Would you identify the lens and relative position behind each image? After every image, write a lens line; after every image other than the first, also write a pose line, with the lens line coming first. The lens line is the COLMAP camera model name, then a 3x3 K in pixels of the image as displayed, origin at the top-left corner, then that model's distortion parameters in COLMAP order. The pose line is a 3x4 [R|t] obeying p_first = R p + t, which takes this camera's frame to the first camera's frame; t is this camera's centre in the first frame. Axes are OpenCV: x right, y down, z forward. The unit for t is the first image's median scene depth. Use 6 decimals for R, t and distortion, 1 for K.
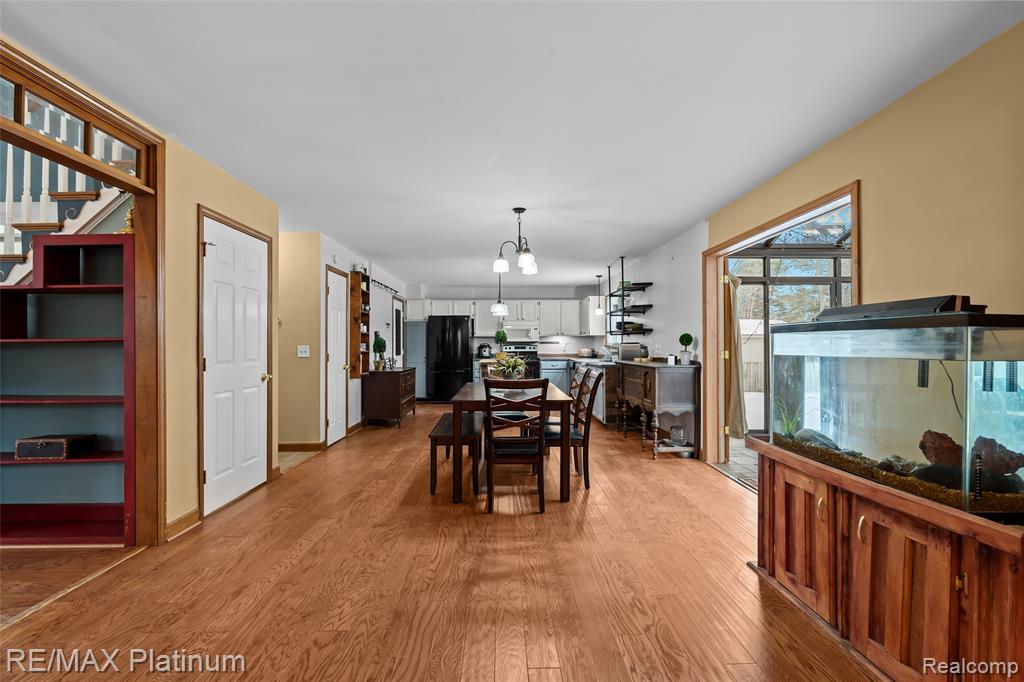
lens RADIAL K [[450.2, 0, 510.7], [0, 450.2, 340.9], [0, 0, 1]] dist [-0.002639, -0.001215]
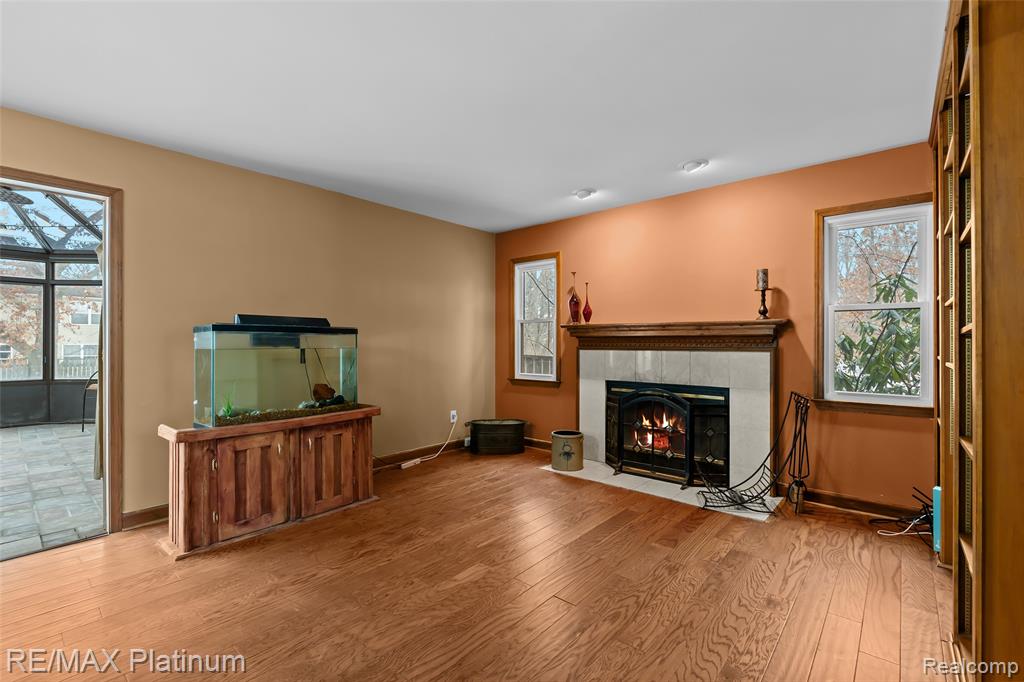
lens RADIAL K [[450.2, 0, 510.7], [0, 450.2, 340.9], [0, 0, 1]] dist [-0.002639, -0.001215]
pose [[-0.739528, 0.004128, 0.673113, -0.800854], [-0.005570, 0.999909, -0.012251, 0.021181], [-0.673103, -0.012809, -0.739438, 1.438042]]
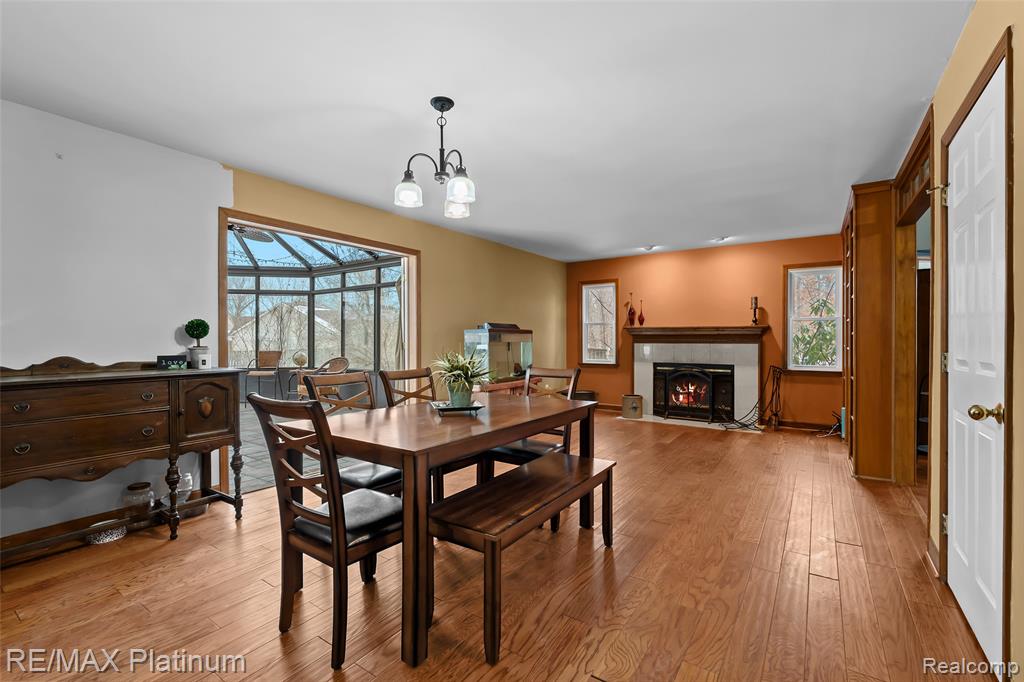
lens RADIAL K [[450.2, 0, 509.8], [0, 450.2, 339.2], [0, 0, 1]] dist [-0.003249, -0.000450]
pose [[-0.812580, 0.000942, 0.582849, -0.784994], [-0.003861, 0.999968, -0.006999, 0.033607], [-0.582837, -0.007937, -0.812550, 2.860511]]
